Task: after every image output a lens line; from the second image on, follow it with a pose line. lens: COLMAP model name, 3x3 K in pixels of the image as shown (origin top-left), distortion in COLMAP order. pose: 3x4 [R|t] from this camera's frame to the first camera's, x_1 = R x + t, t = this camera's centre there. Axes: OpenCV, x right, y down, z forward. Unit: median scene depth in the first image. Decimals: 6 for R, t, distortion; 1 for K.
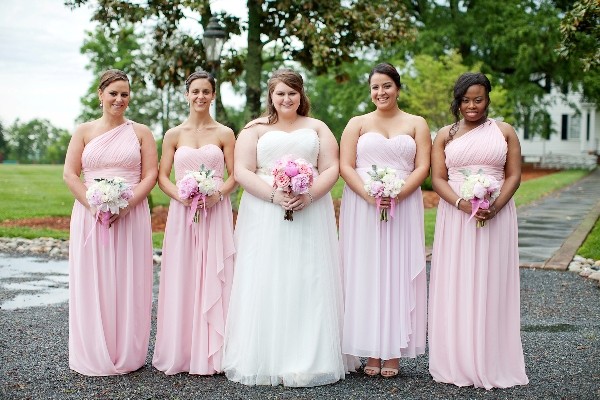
lens RADIAL K [[873.8, 0, 300.0], [0, 873.8, 200.0], [0, 0, 1]] dist [-0.052526, -0.047116]
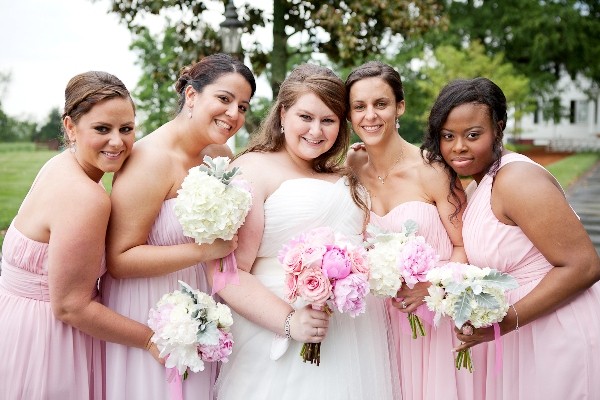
lens RADIAL K [[774.9, 0, 300.0], [0, 774.9, 200.0], [0, 0, 1]] dist [0.009020, 0.011743]
pose [[0.999287, -0.008927, -0.036696, 0.000964], [0.009892, 0.999608, 0.026192, -0.017059], [0.036447, -0.026536, 0.998983, 0.119994]]
